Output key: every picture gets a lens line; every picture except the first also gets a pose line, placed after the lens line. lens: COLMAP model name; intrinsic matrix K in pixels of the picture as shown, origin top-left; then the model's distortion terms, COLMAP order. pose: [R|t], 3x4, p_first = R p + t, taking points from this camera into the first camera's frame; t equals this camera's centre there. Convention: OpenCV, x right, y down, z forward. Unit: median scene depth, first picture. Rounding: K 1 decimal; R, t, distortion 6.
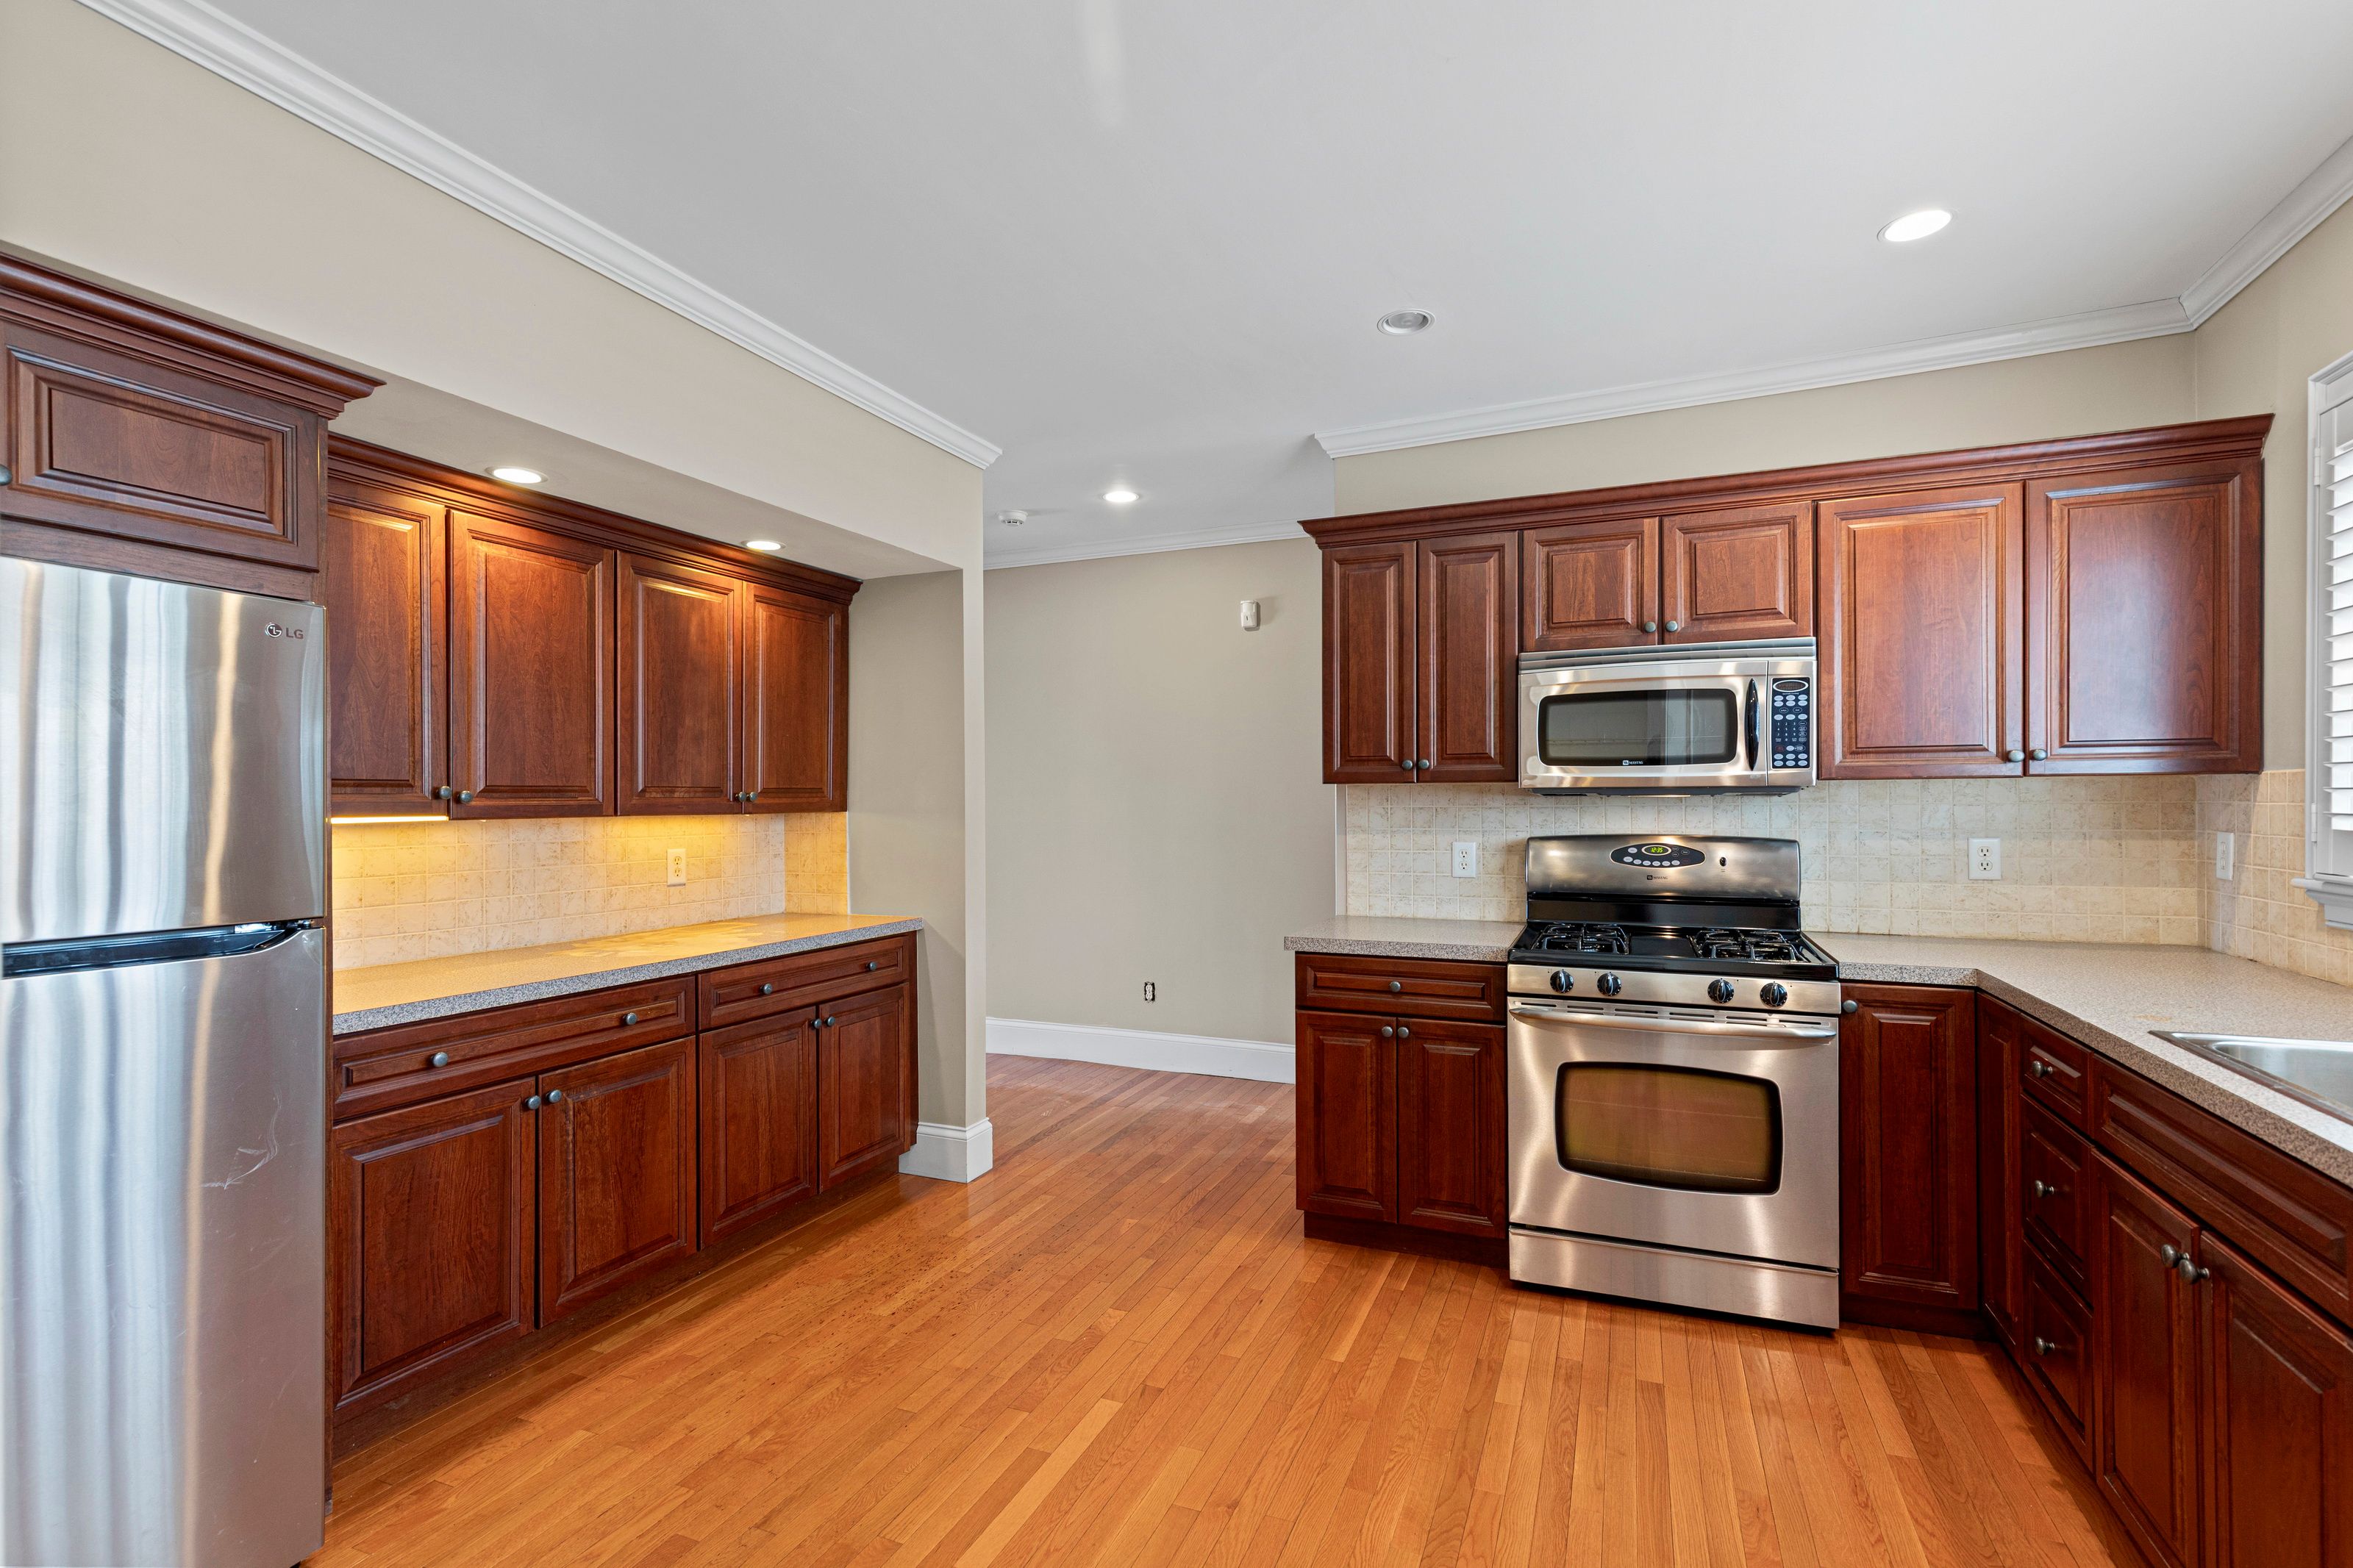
lens RADIAL K [[1059.1, 0, 1187.3], [0, 1059.1, 797.2], [0, 0, 1]] dist [0.003383, 0.000230]
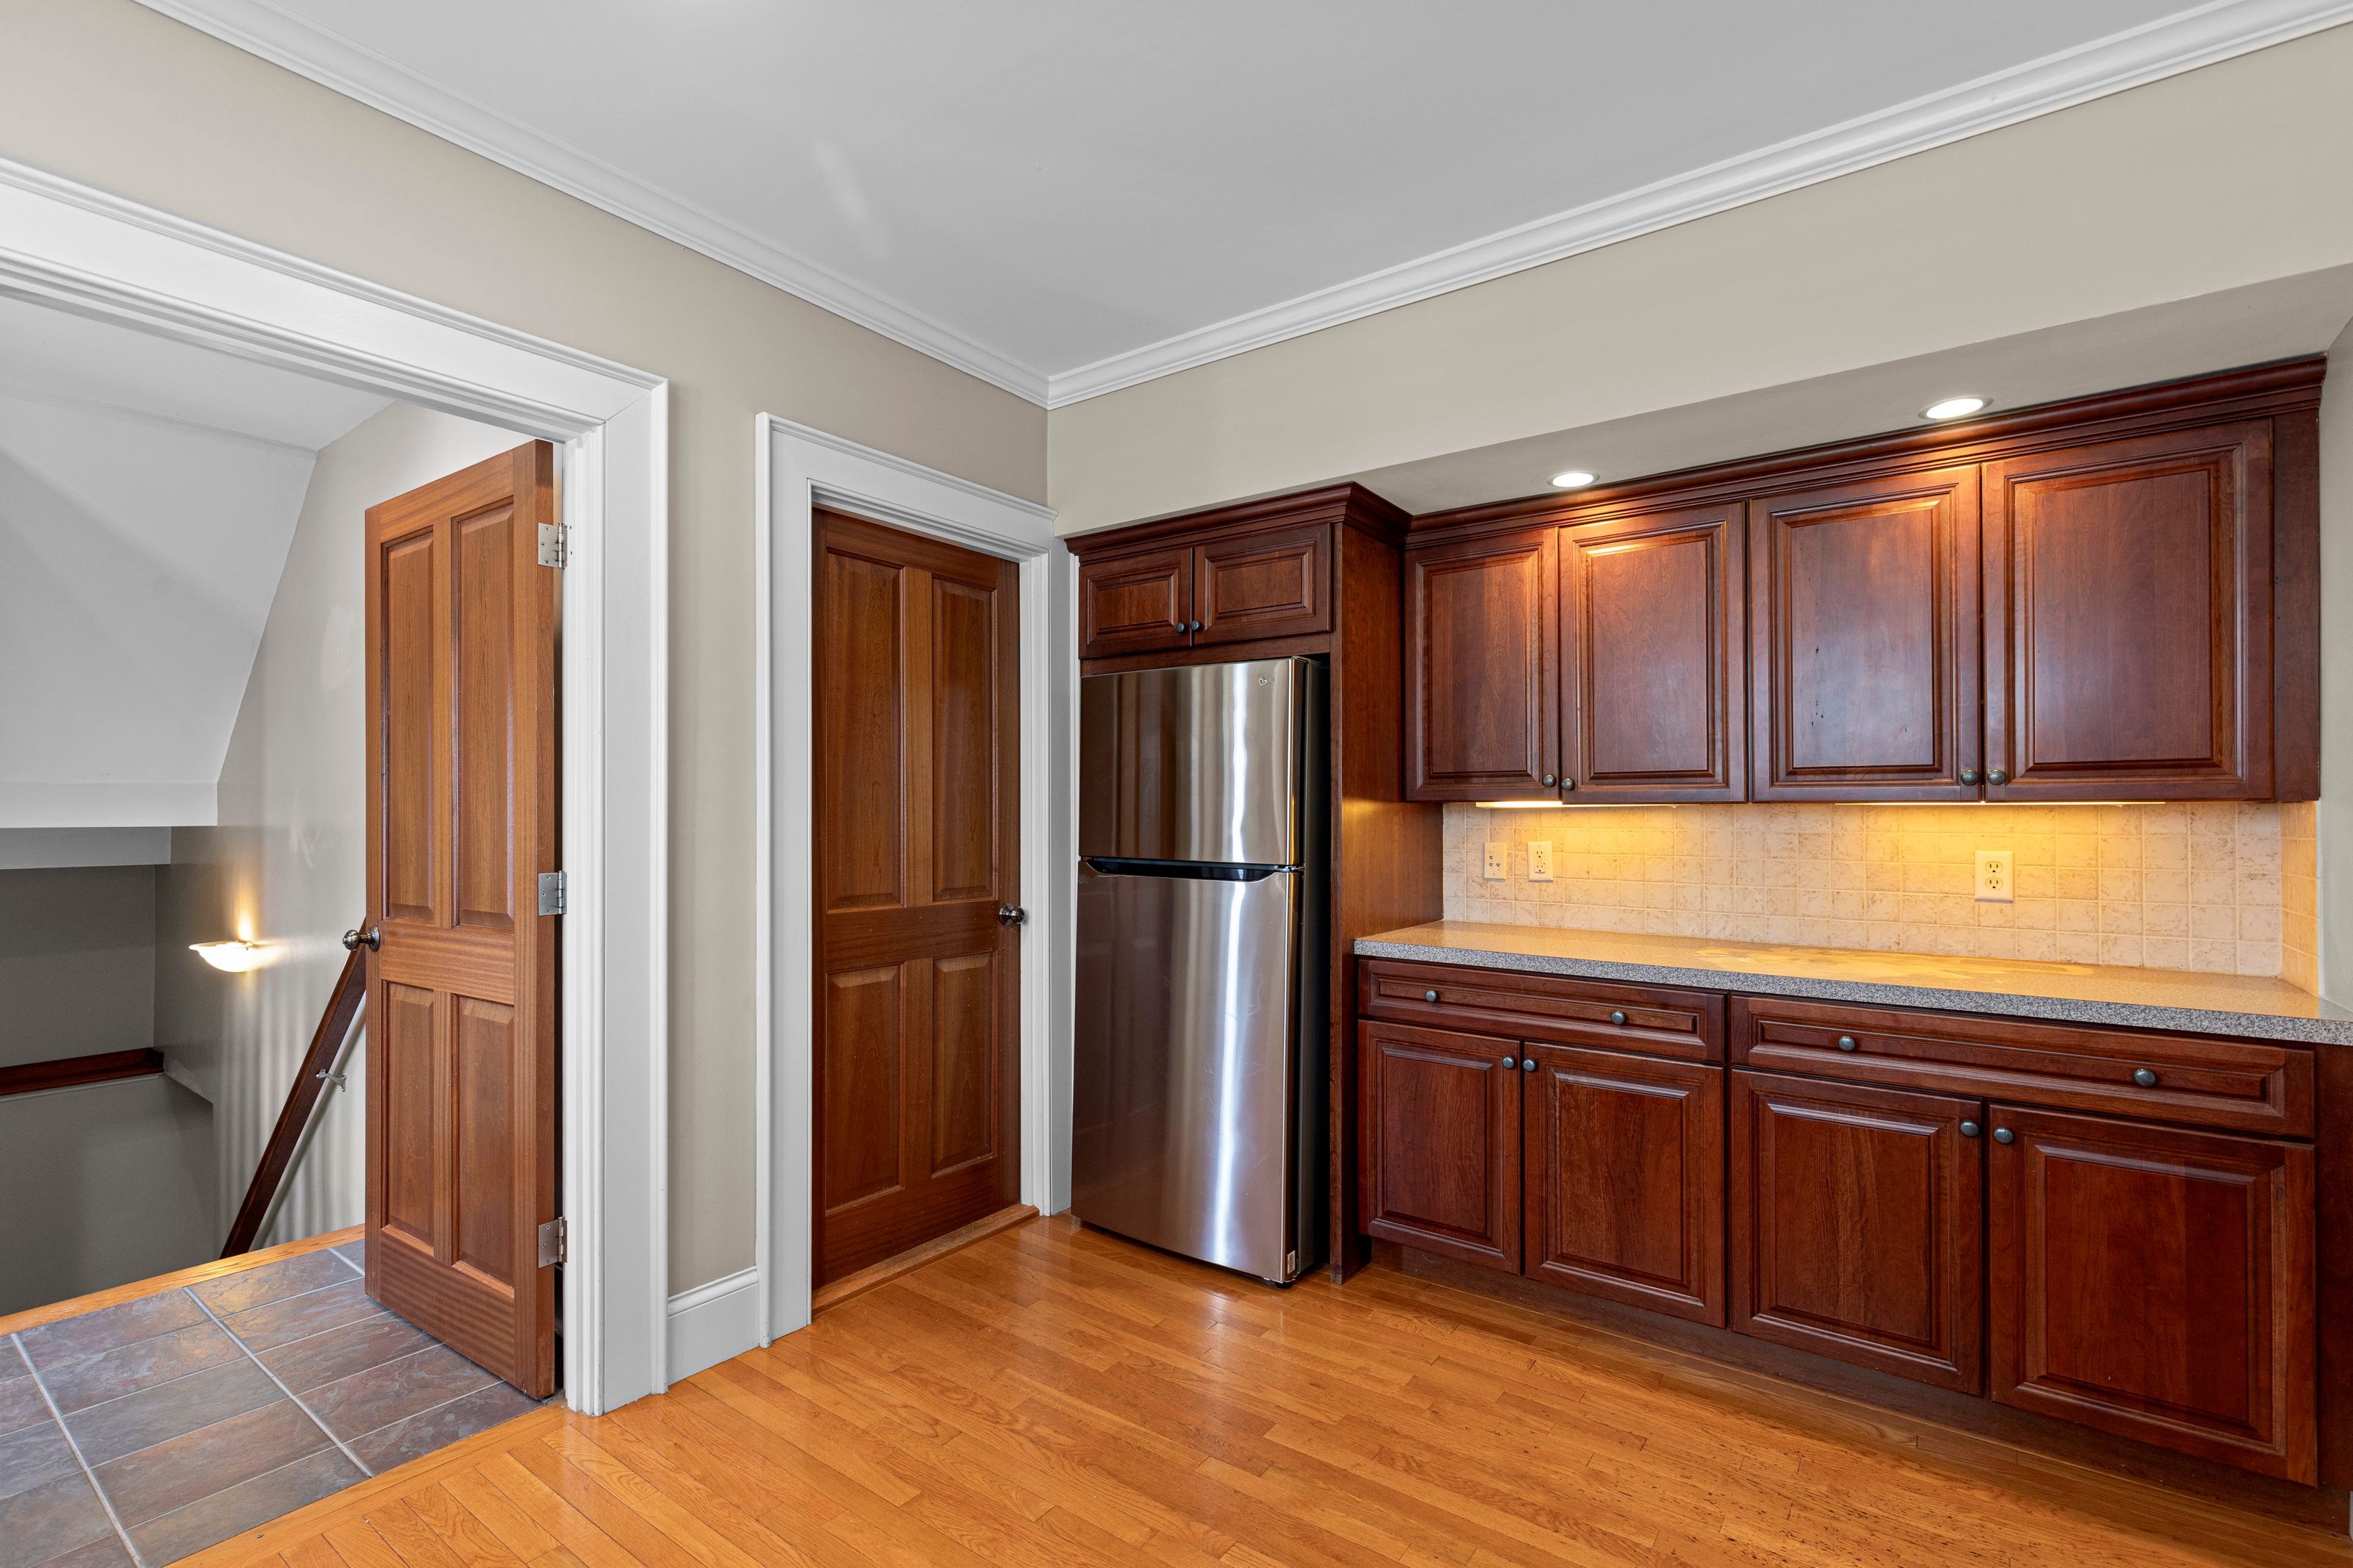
lens RADIAL K [[1059.1, 0, 1184.3], [0, 1059.1, 793.7], [0, 0, 1]] dist [0.003383, 0.000230]
pose [[-0.230828, -0.009137, -0.972952, 0.566112], [0.005067, 0.999931, -0.010593, 0.022893], [0.972981, -0.007375, -0.230766, 1.001149]]
